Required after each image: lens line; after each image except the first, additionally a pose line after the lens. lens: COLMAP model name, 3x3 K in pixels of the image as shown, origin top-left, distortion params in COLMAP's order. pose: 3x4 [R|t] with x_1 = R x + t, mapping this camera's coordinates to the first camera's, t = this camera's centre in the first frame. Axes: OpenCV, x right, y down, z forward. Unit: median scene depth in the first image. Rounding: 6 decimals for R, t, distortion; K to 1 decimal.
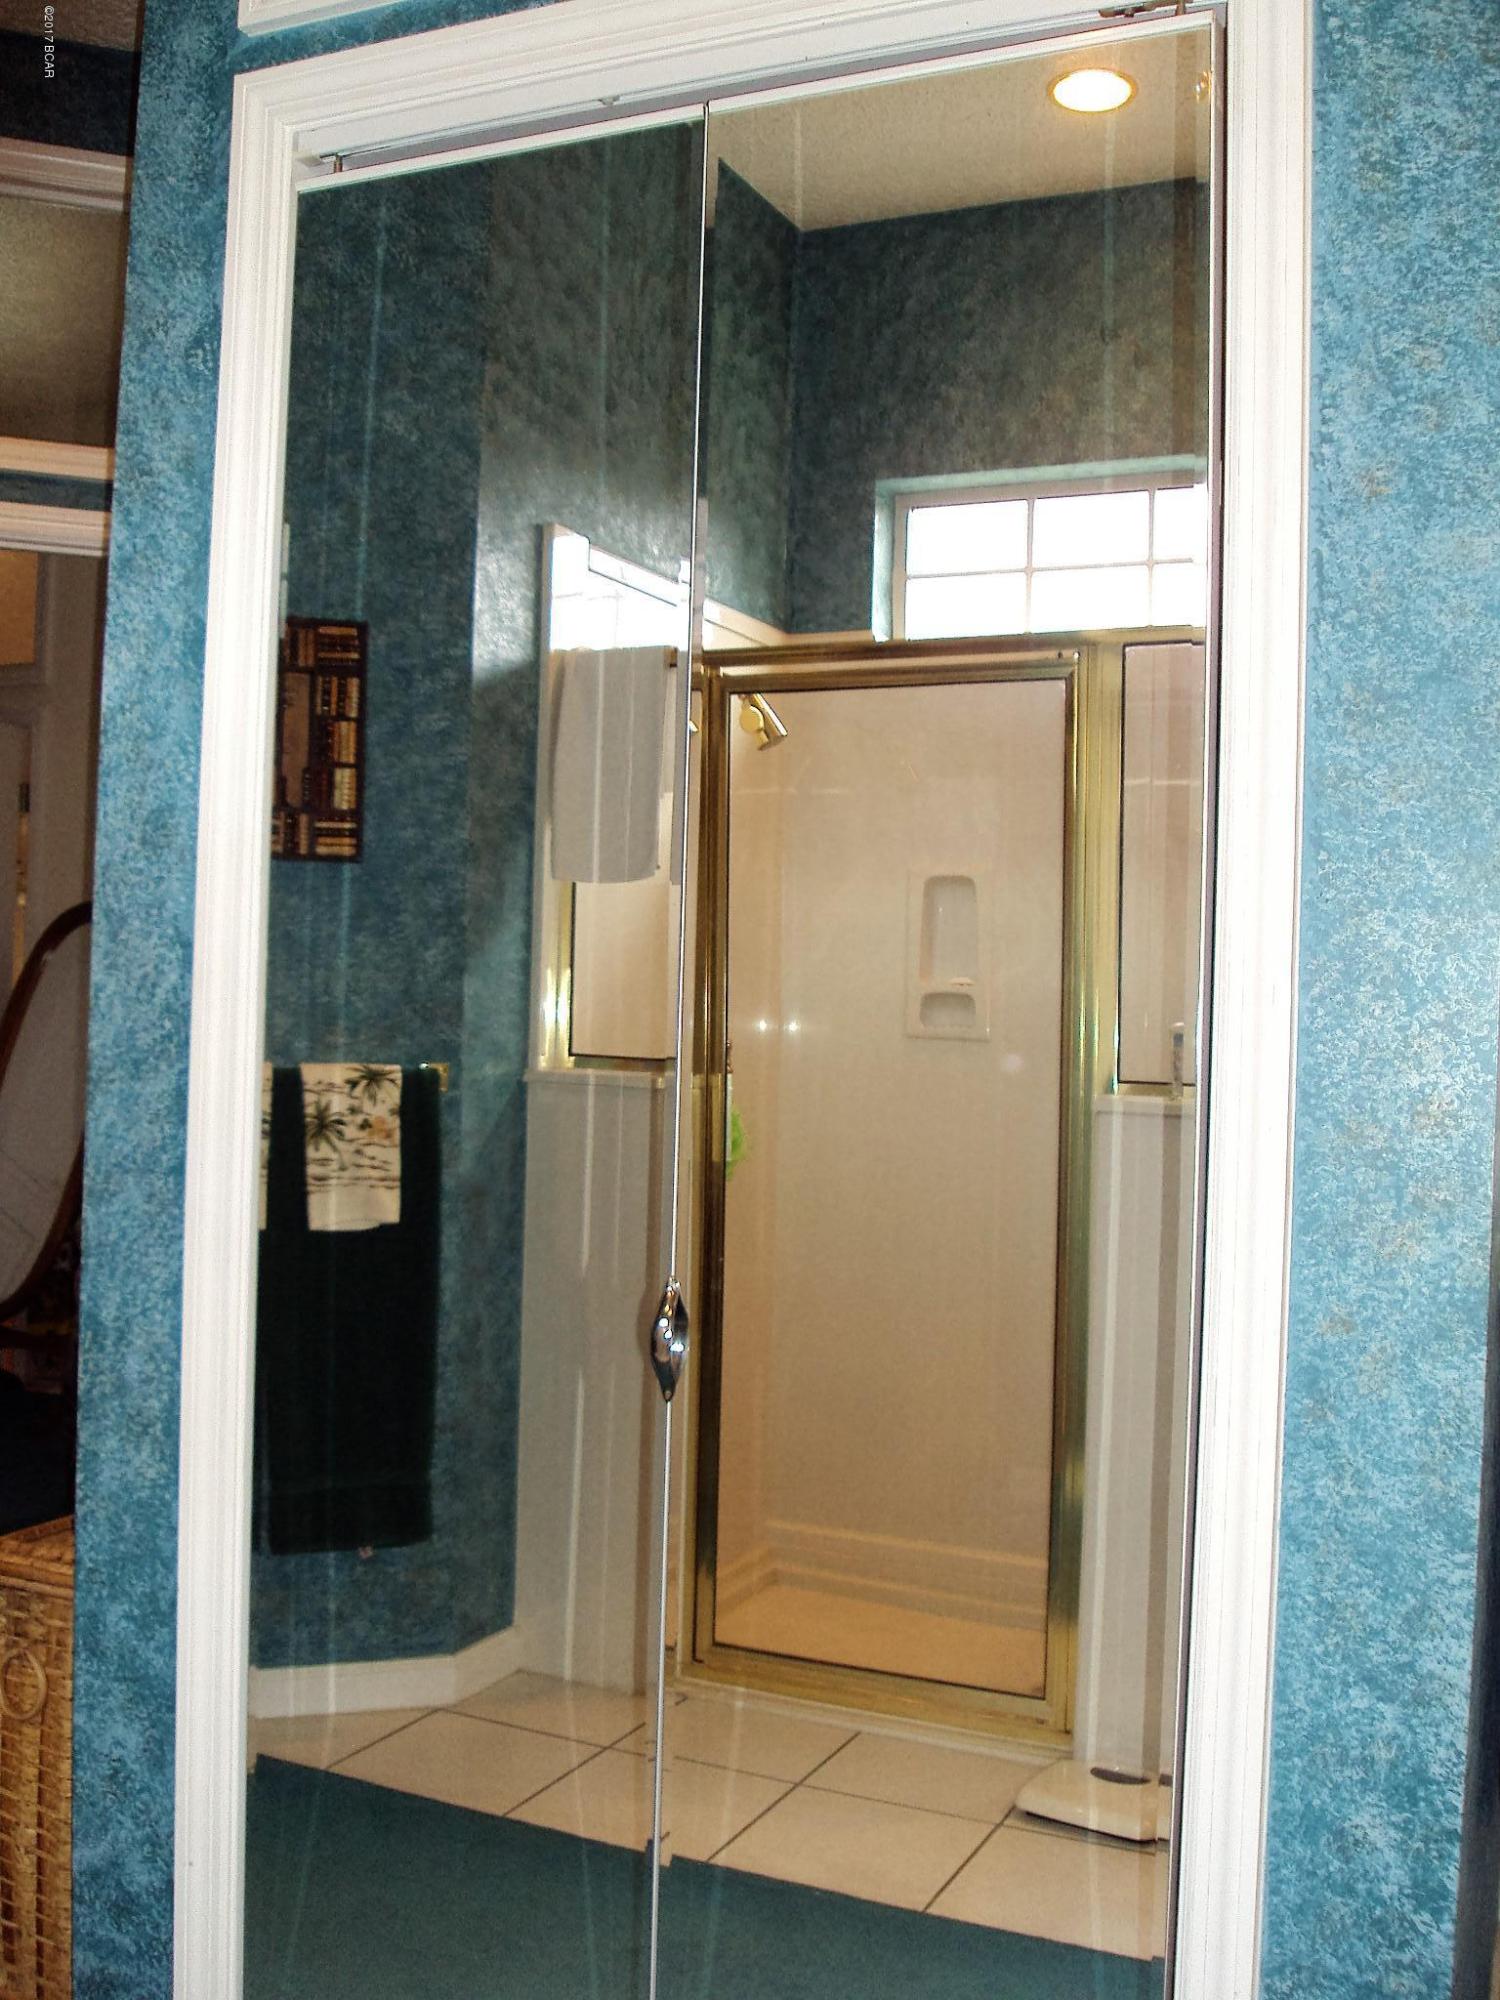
lens RADIAL K [[1968.0, 0, 750.0], [0, 1968.0, 1000.0], [0, 0, 1]] dist [-0.093119, 0.000885]
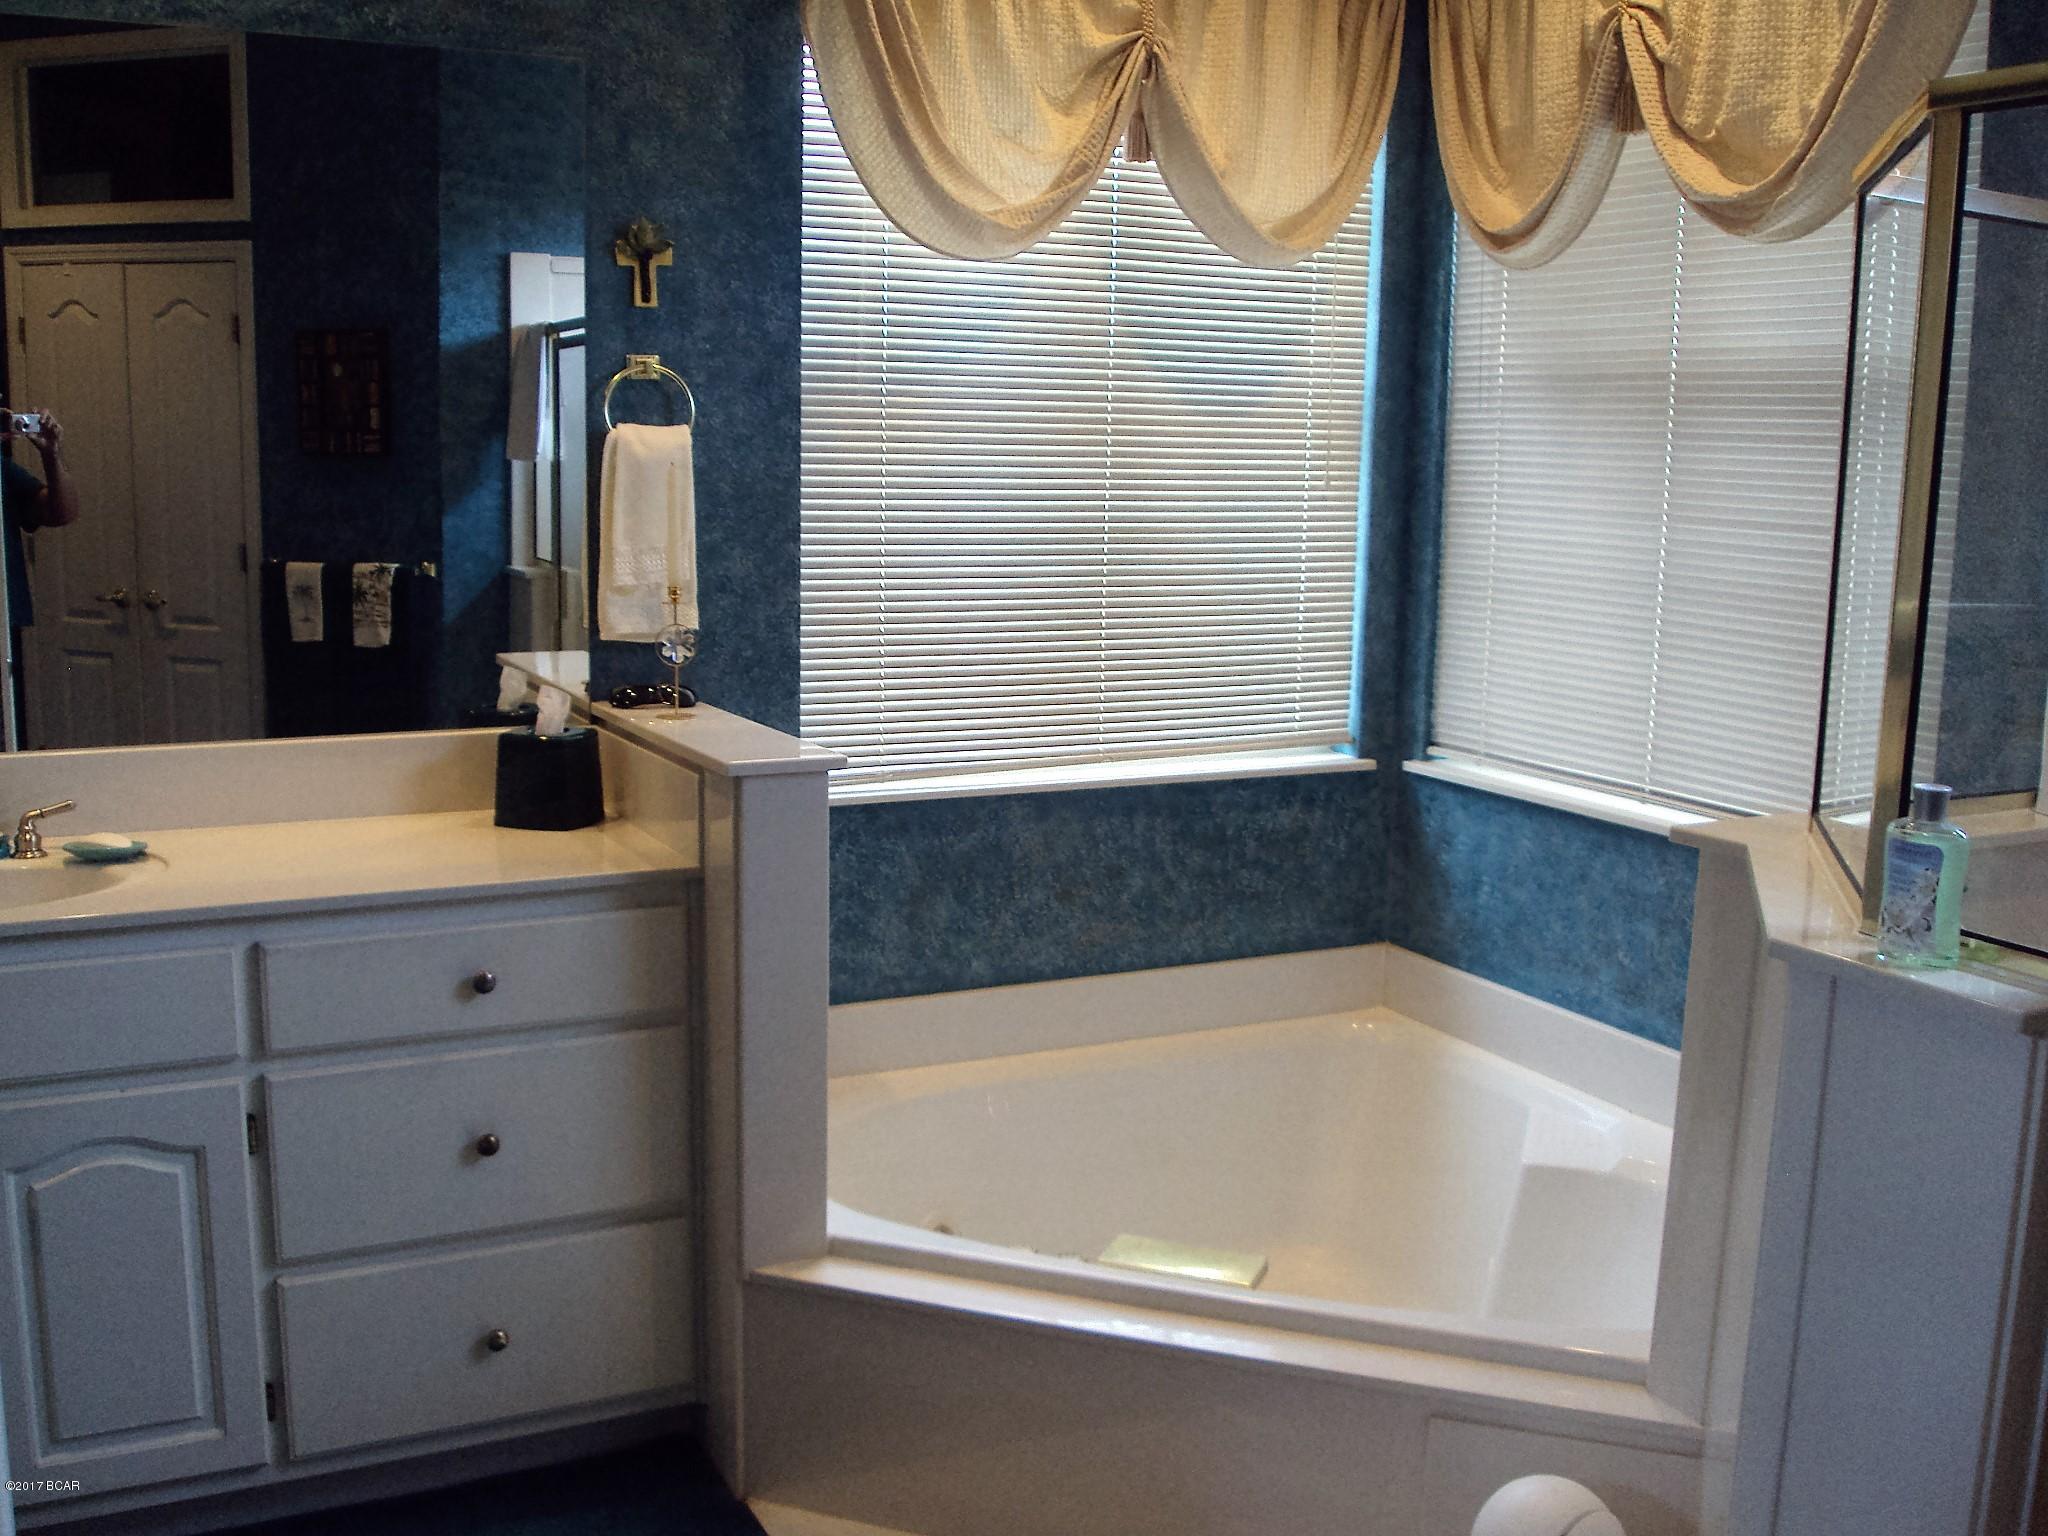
lens RADIAL K [[2015.2, 0, 1024.0], [0, 2015.2, 768.0], [0, 0, 1]] dist [-0.093119, 0.000885]
pose [[0.792311, 0.087711, -0.603780, 1.499280], [0.002649, 0.989109, 0.147163, -0.054770], [0.610111, -0.118198, 0.783450, -0.175877]]
